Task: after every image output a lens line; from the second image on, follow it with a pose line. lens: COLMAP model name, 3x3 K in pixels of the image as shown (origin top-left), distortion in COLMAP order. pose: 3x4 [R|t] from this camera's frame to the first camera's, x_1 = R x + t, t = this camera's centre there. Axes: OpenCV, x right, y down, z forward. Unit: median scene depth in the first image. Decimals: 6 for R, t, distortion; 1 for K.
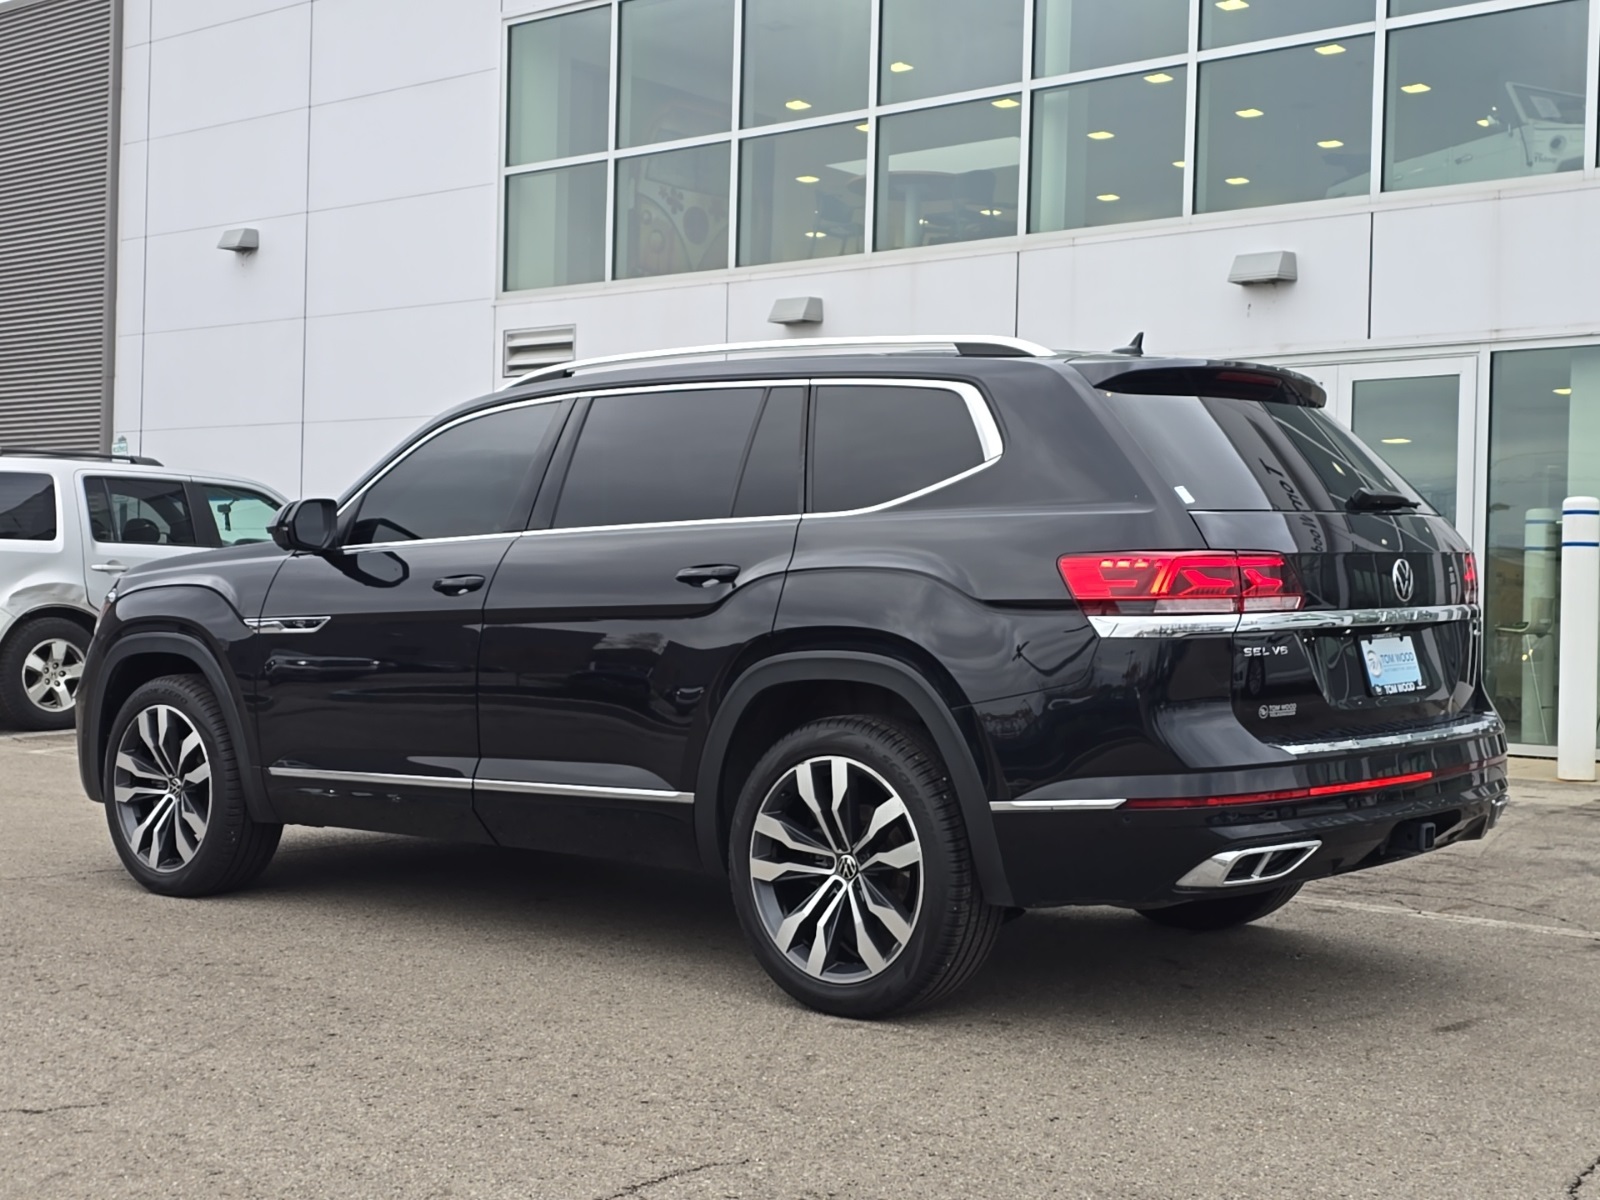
lens RADIAL K [[2131.1, 0, 800.0], [0, 2131.1, 600.0], [0, 0, 1]] dist [0.215141, -0.705741]
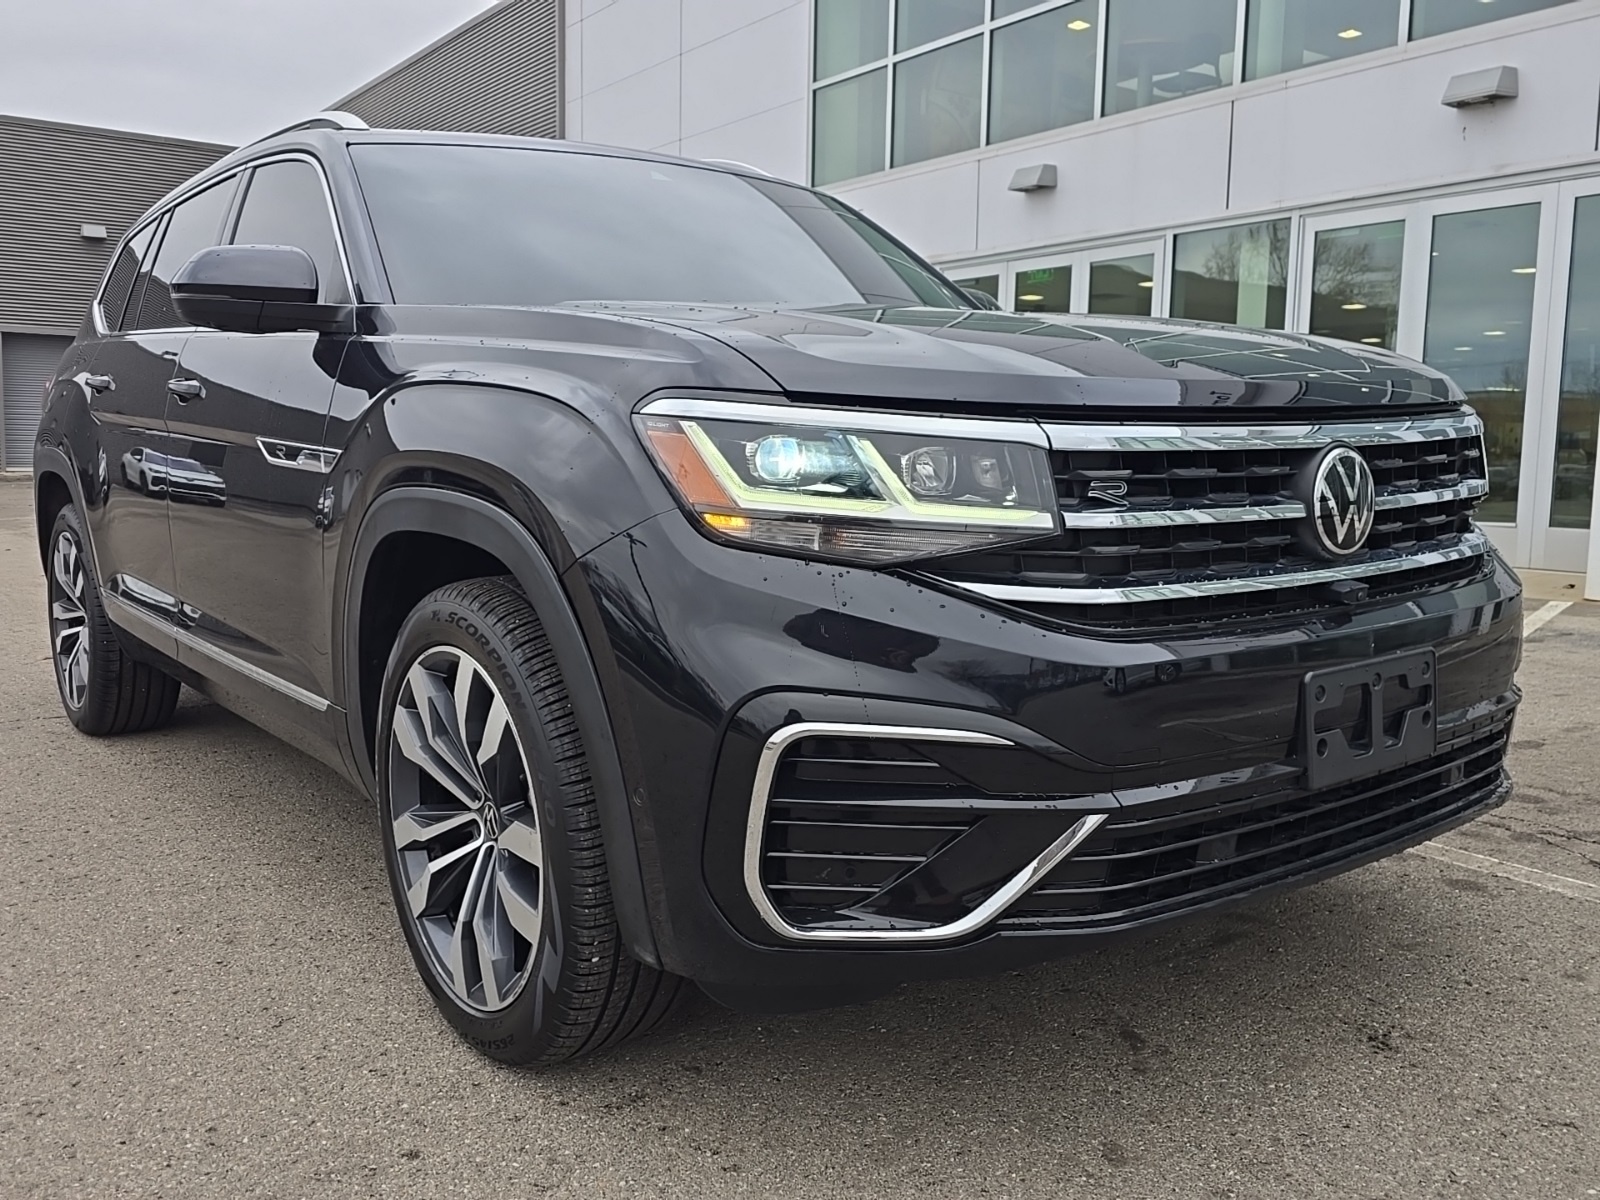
lens RADIAL K [[1373.7, 0, 800.0], [0, 1373.7, 600.0], [0, 0, 1]] dist [0.078320, -0.089435]
pose [[0.968125, 0.018789, -0.249761, 0.150638], [0.008702, 0.994057, 0.108512, 0.012932], [0.250316, -0.107226, 0.962208, 0.551531]]
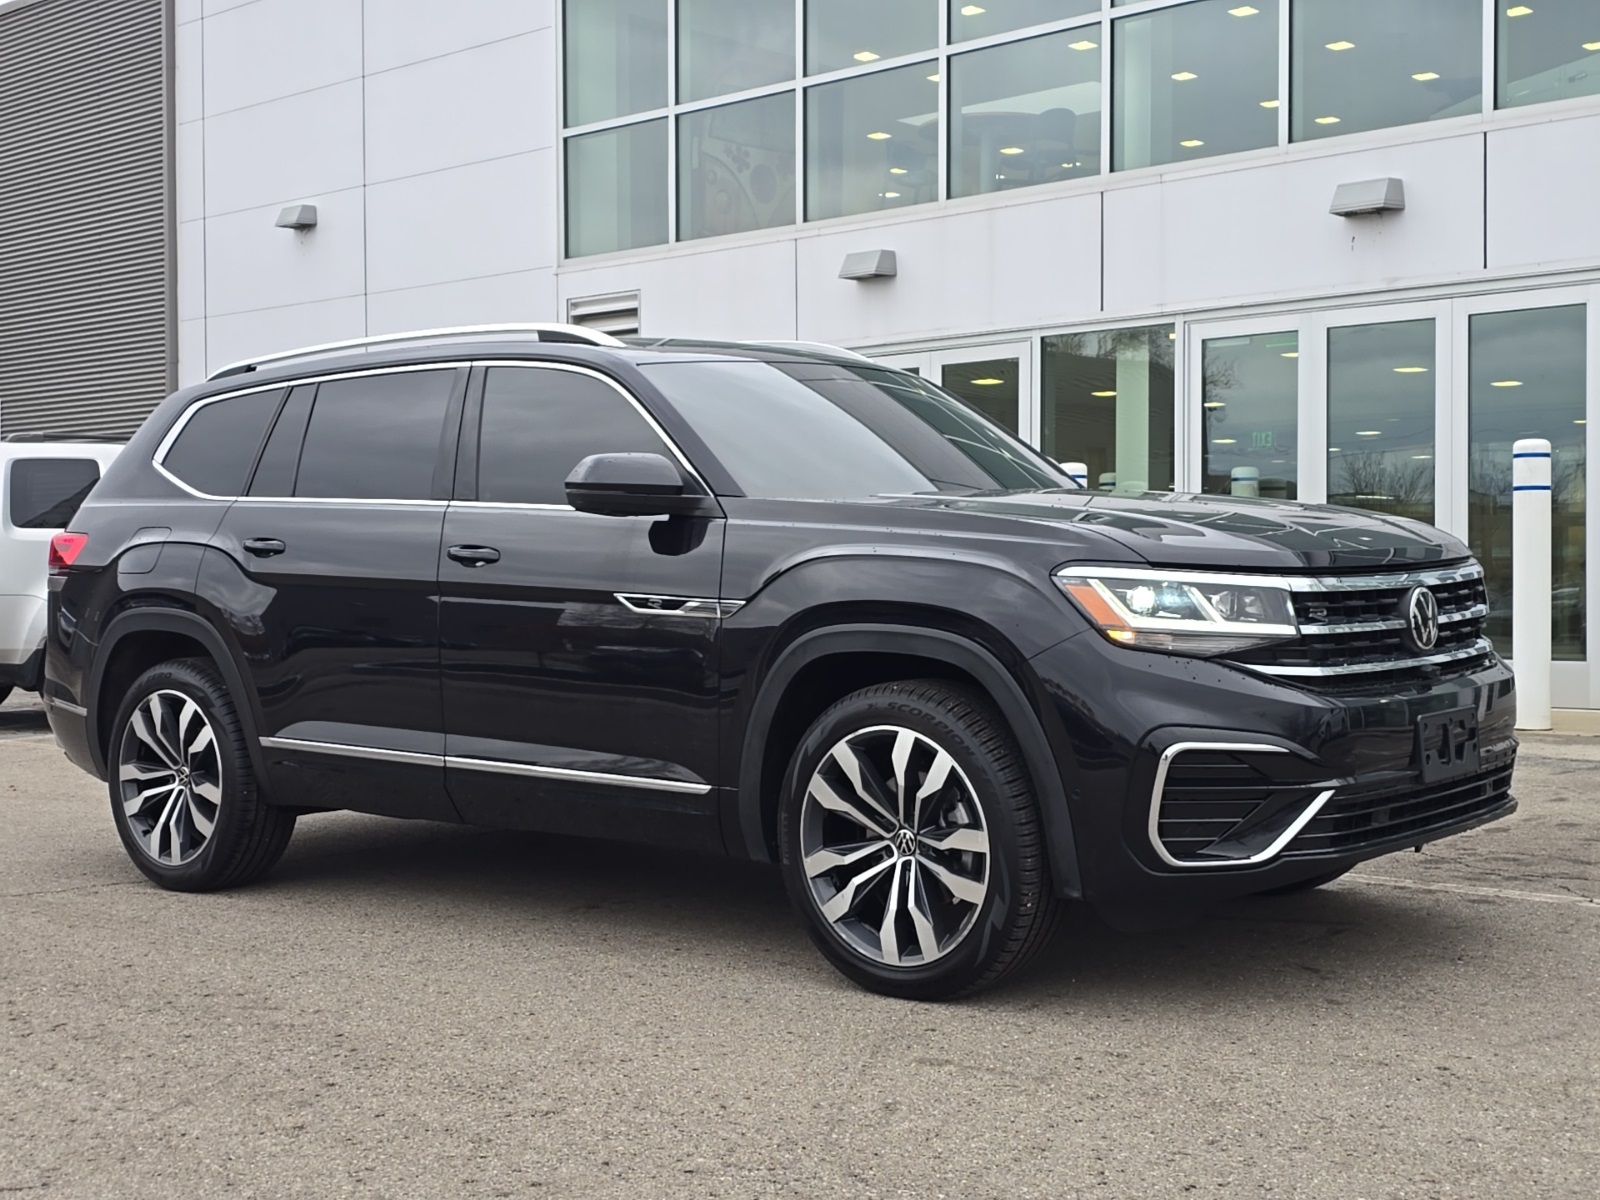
lens RADIAL K [[2120.6, 0, 800.0], [0, 2120.6, 600.0], [0, 0, 1]] dist [0.182426, -0.526215]
pose [[0.998732, -0.028510, -0.041485, 0.006919], [0.029021, 0.999509, 0.011771, 0.003610], [0.041130, -0.012960, 0.999070, 0.117342]]
